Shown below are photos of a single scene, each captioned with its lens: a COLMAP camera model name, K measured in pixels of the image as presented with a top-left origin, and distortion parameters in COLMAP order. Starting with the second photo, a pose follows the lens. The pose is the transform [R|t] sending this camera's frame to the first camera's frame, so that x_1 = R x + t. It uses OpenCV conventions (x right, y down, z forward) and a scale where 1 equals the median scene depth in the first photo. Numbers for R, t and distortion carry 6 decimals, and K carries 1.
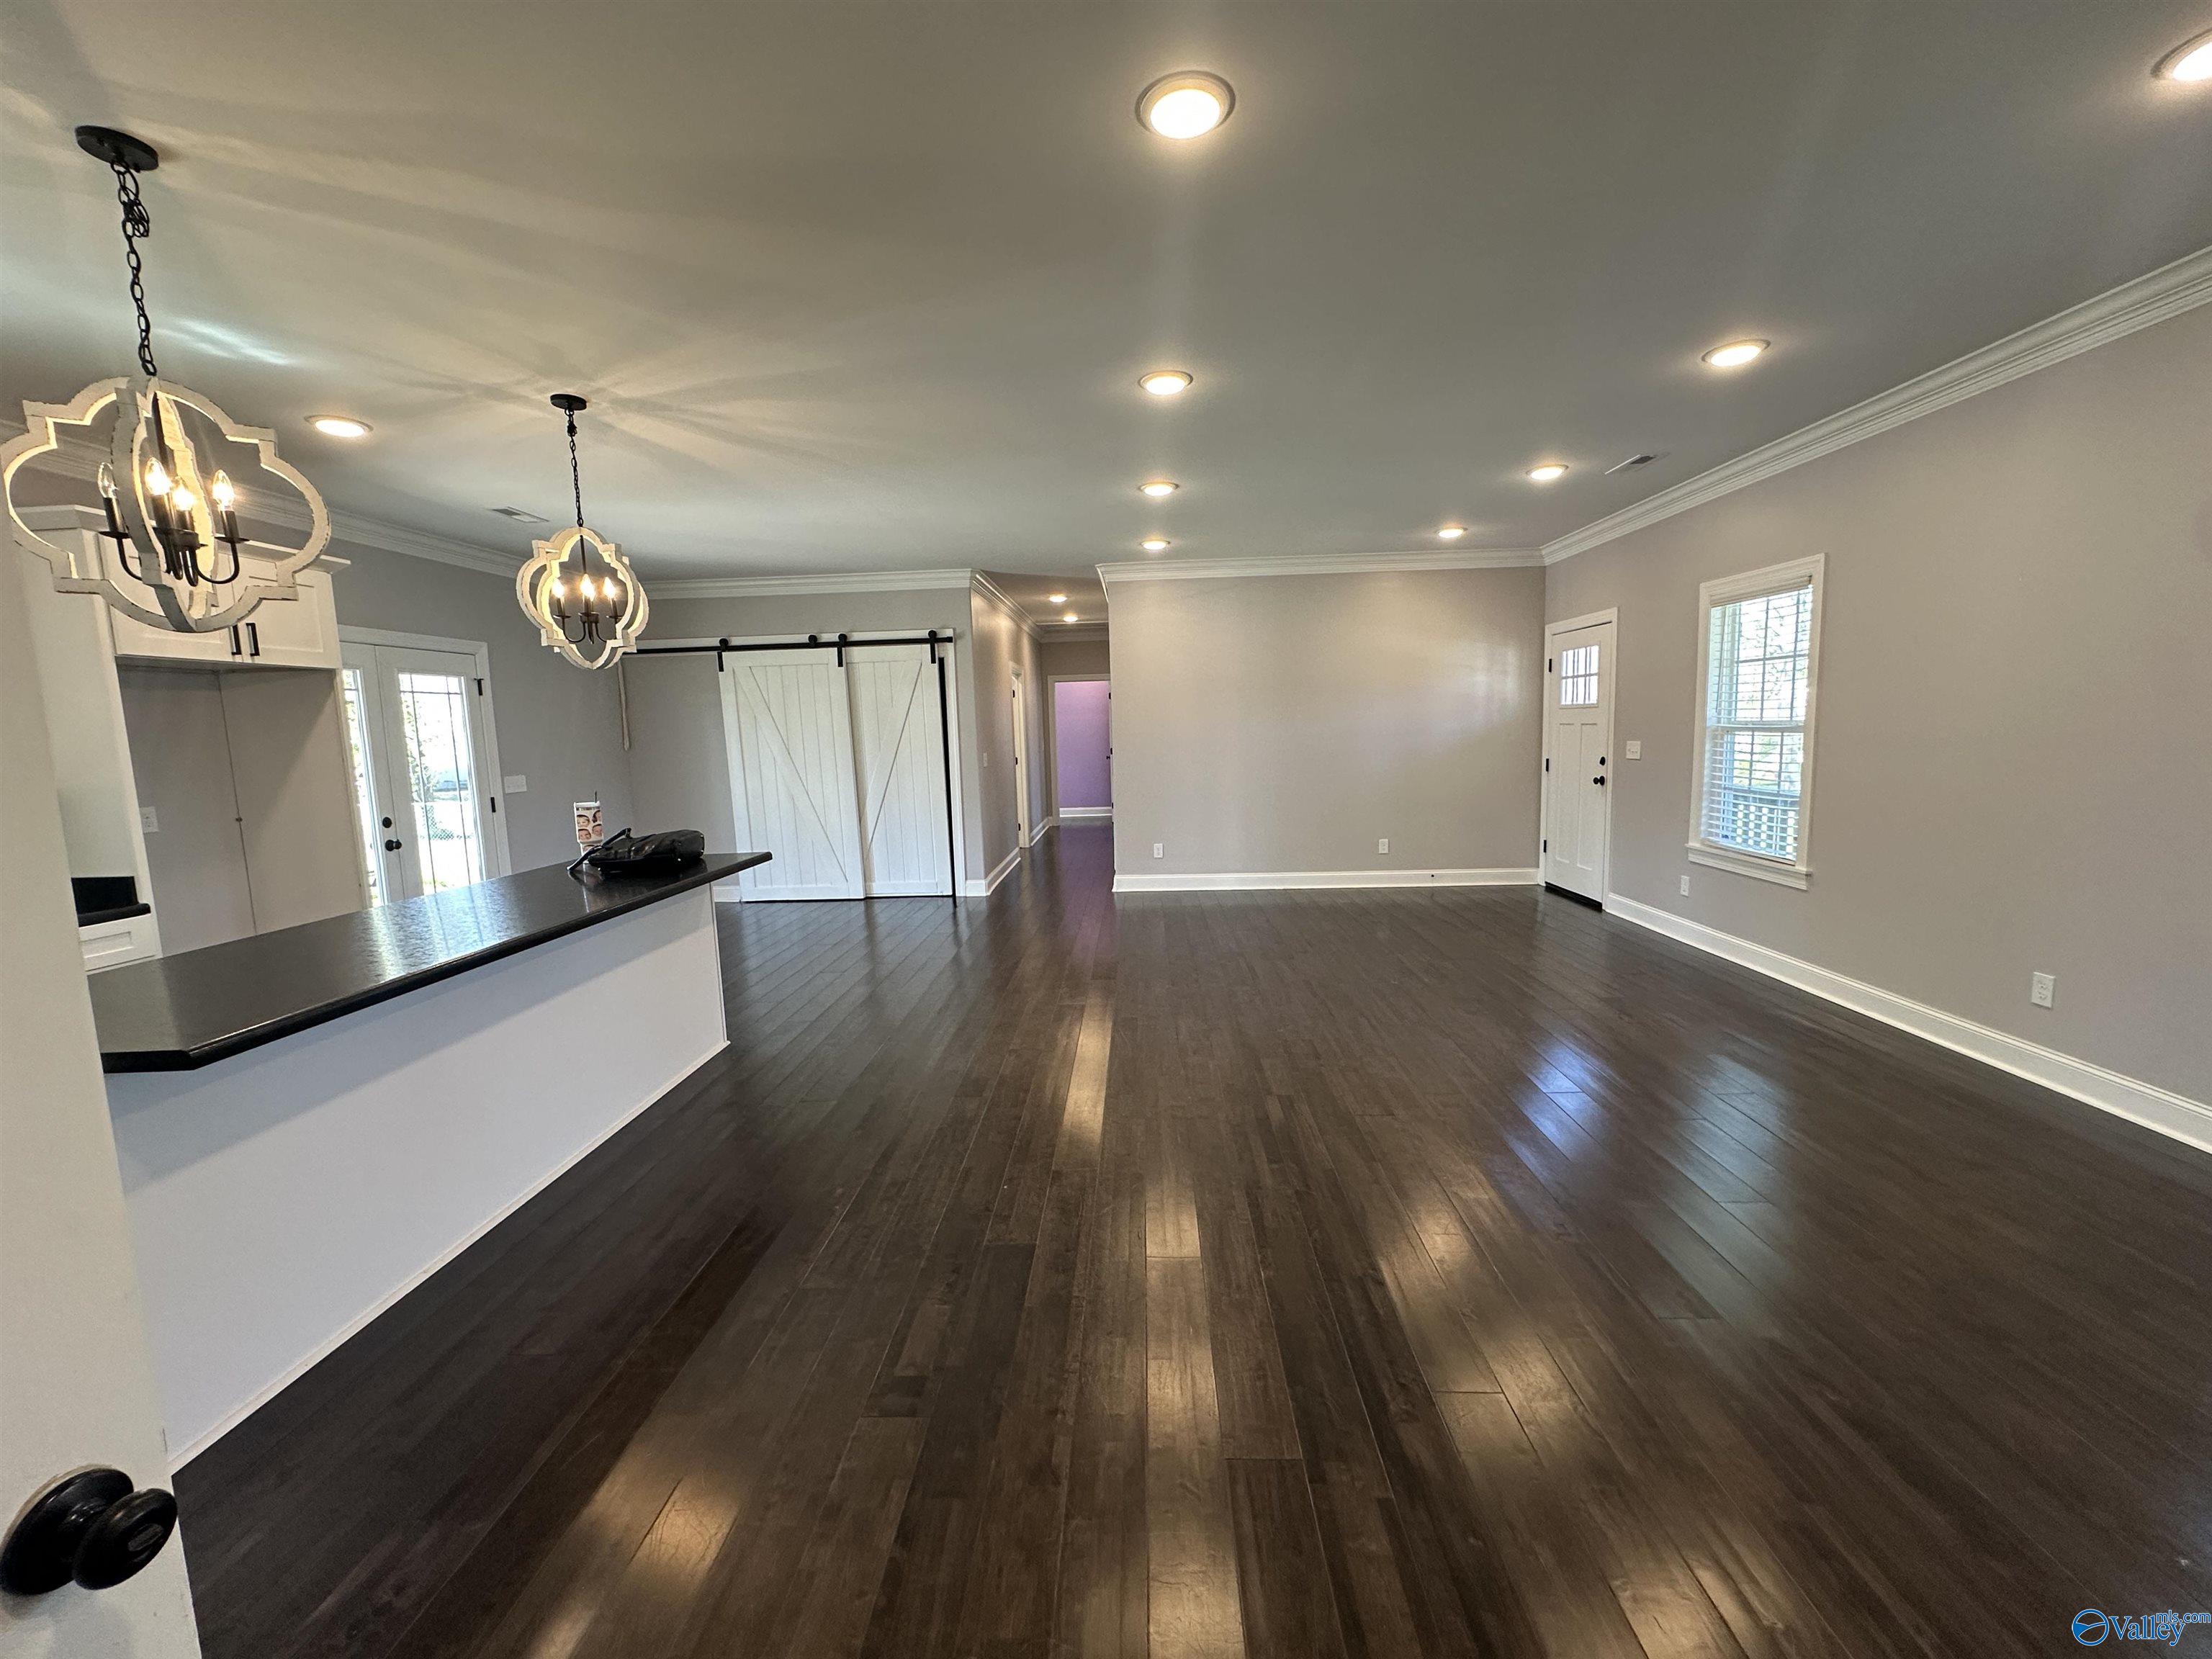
lens RADIAL K [[884.6, 0, 1100.4], [0, 884.6, 814.9], [0, 0, 1]] dist [-0.001476, -0.000281]
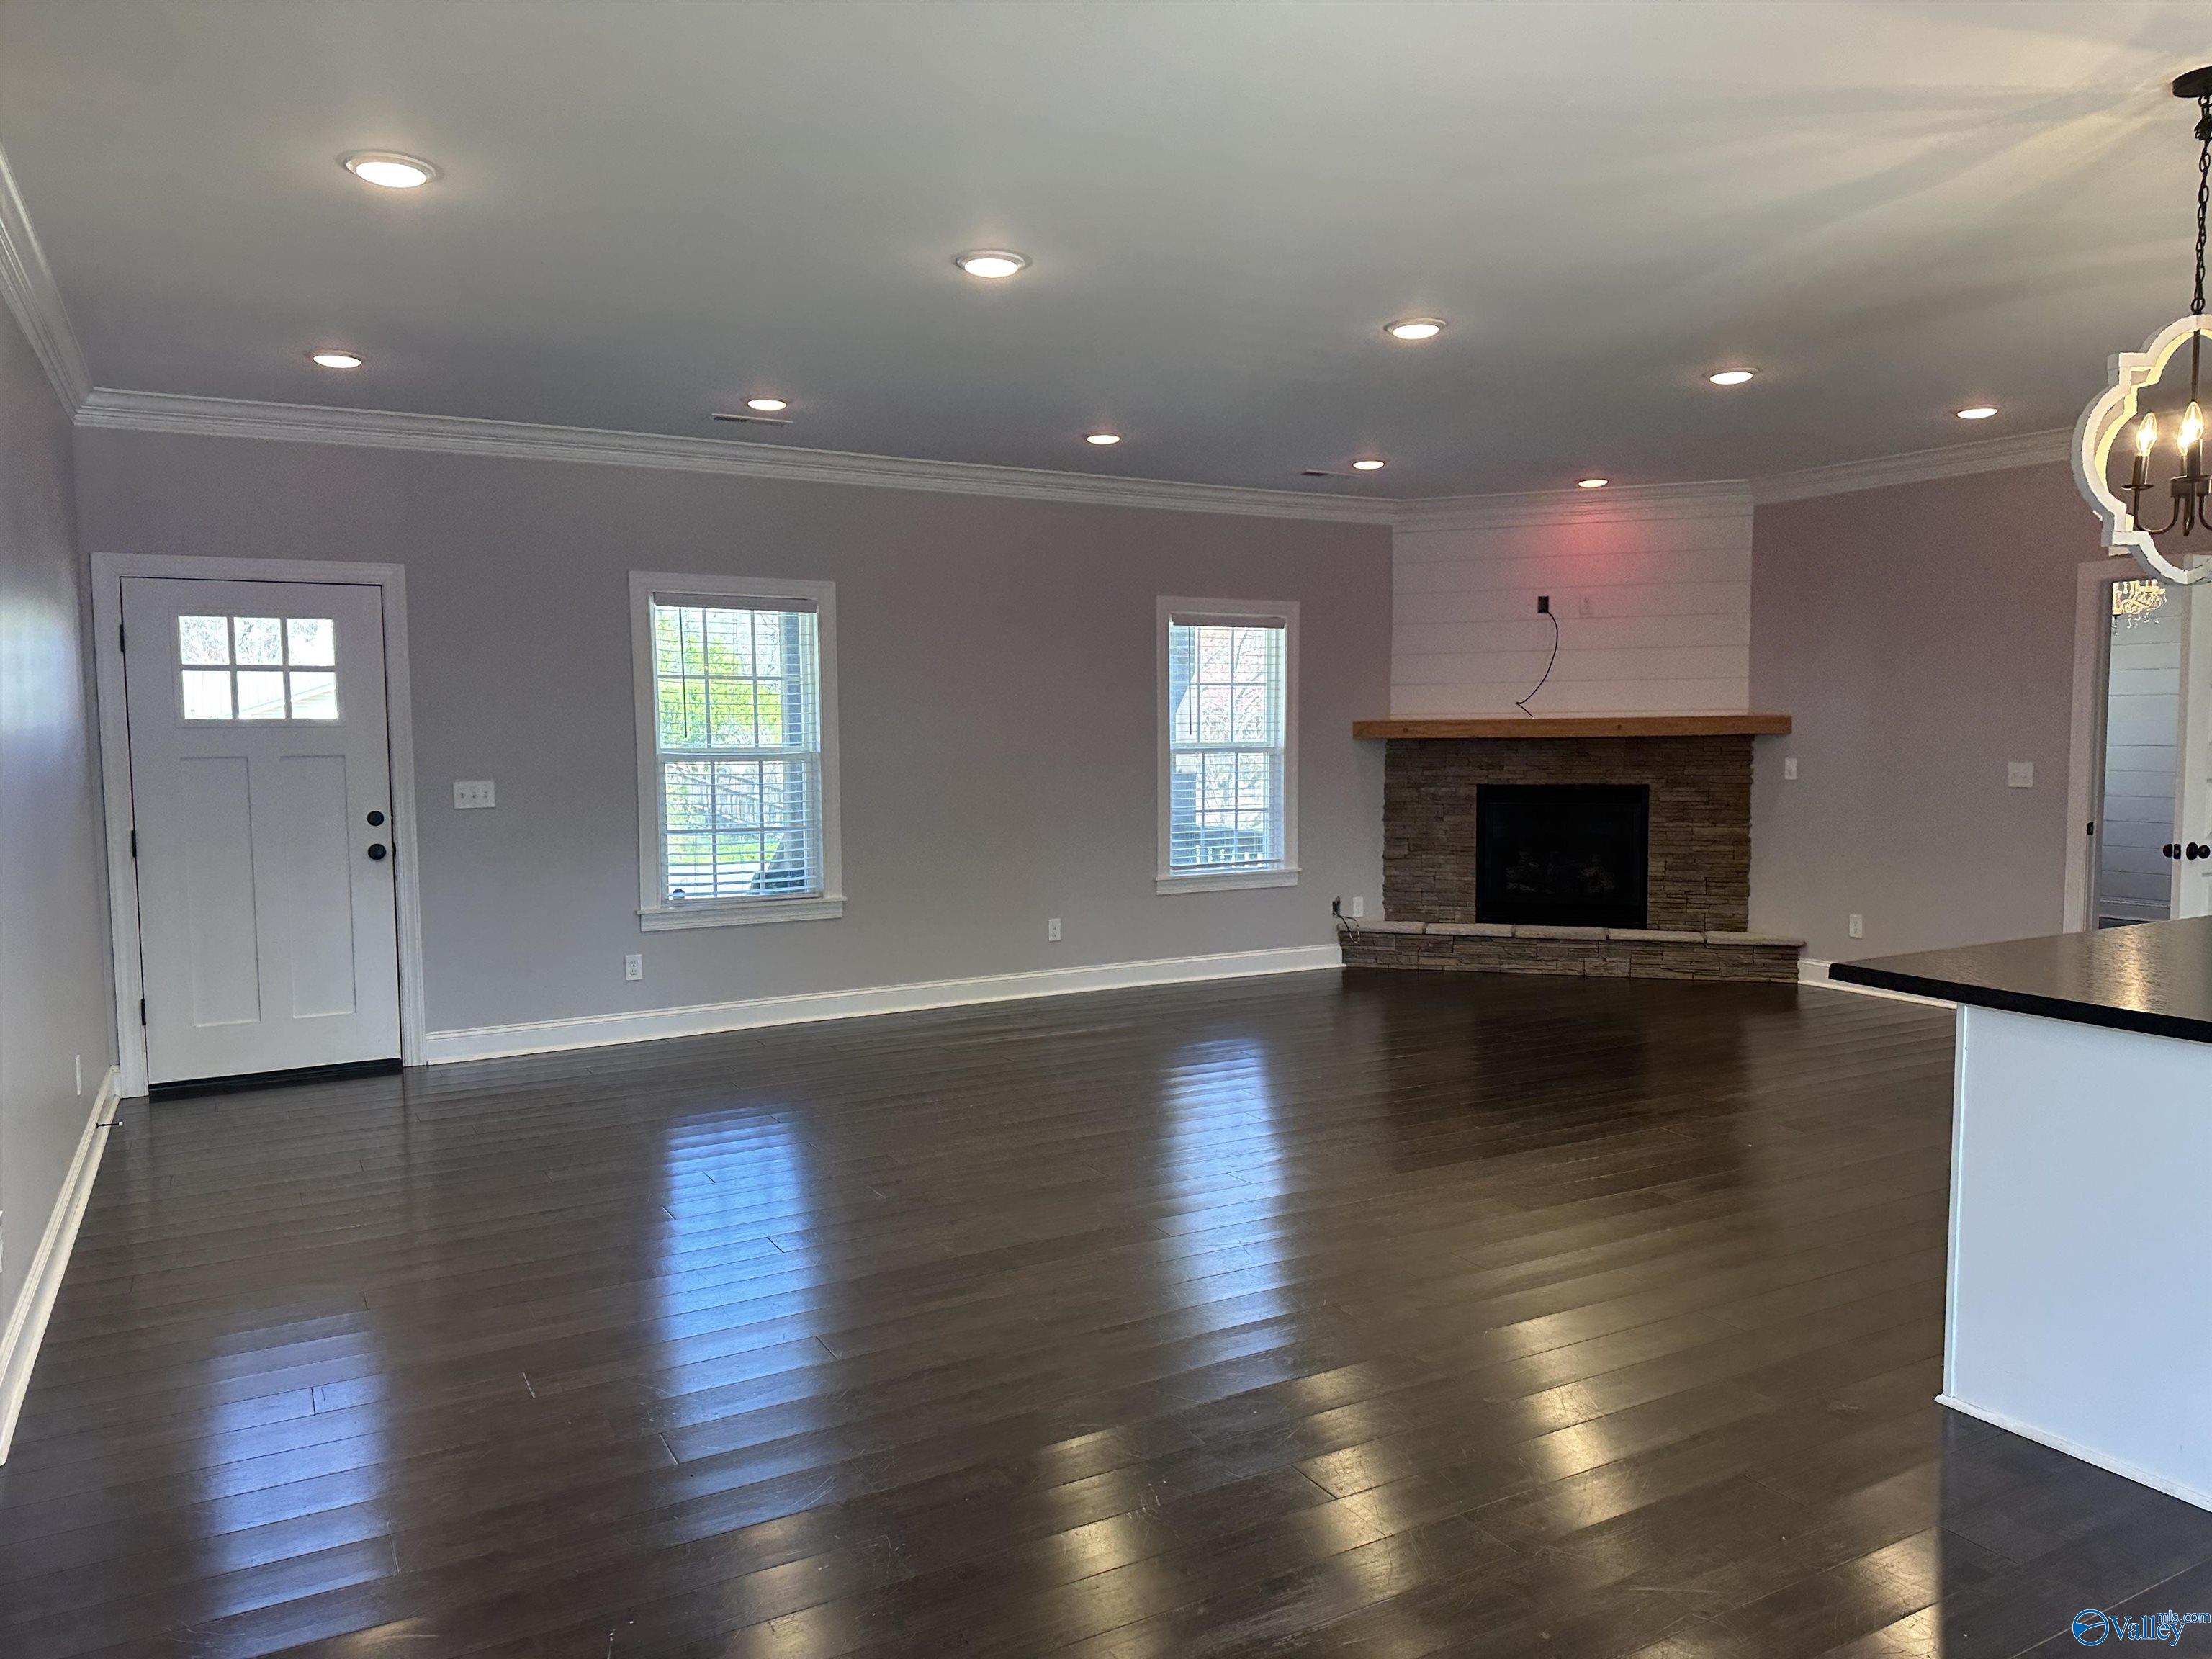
lens RADIAL K [[1549.3, 0, 1090.9], [0, 1549.3, 846.8], [0, 0, 1]] dist [0.081256, -0.092533]
pose [[-0.518472, -0.031472, 0.854515, -0.801496], [0.110754, 0.988433, 0.103604, -0.137483], [-0.847892, 0.148356, -0.508989, 1.578436]]
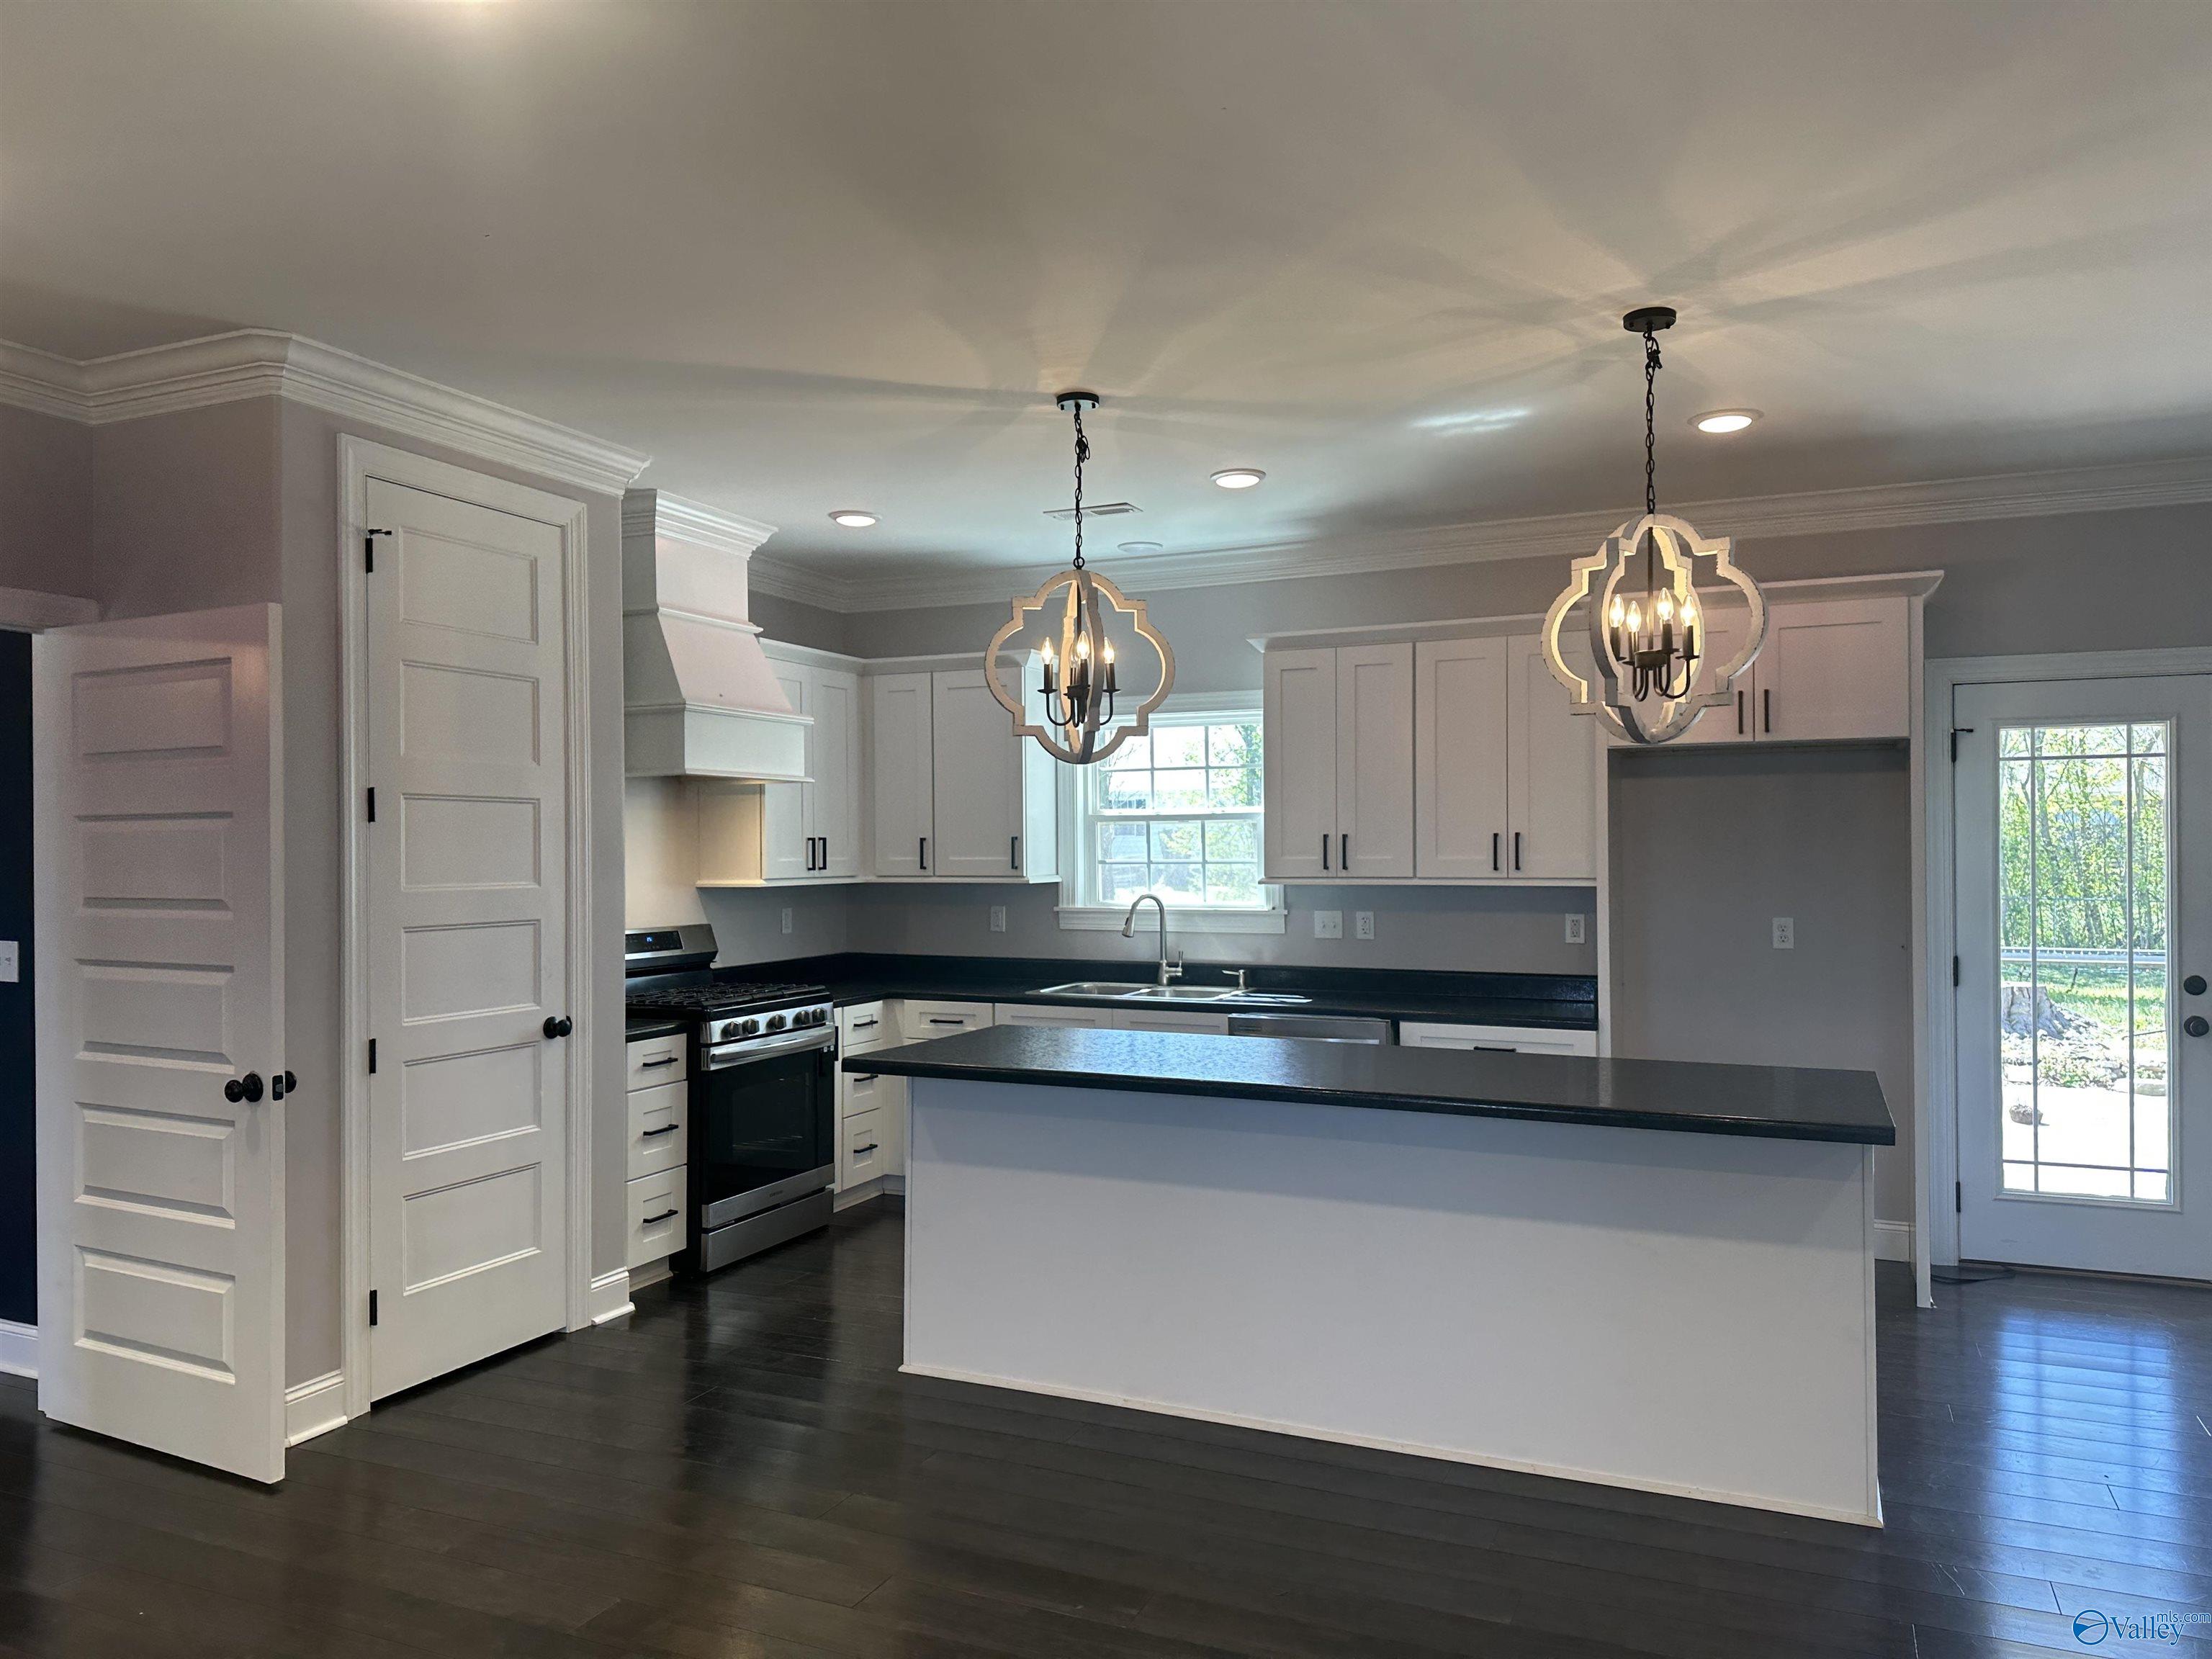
lens RADIAL K [[1549.3, 0, 1120.6], [0, 1549.3, 837.2], [0, 0, 1]] dist [0.081256, -0.092533]
pose [[-0.361721, 0.024519, -0.931964, 0.431315], [-0.078804, 0.995272, 0.056771, -0.100615], [0.928950, 0.093978, -0.358079, 0.805521]]
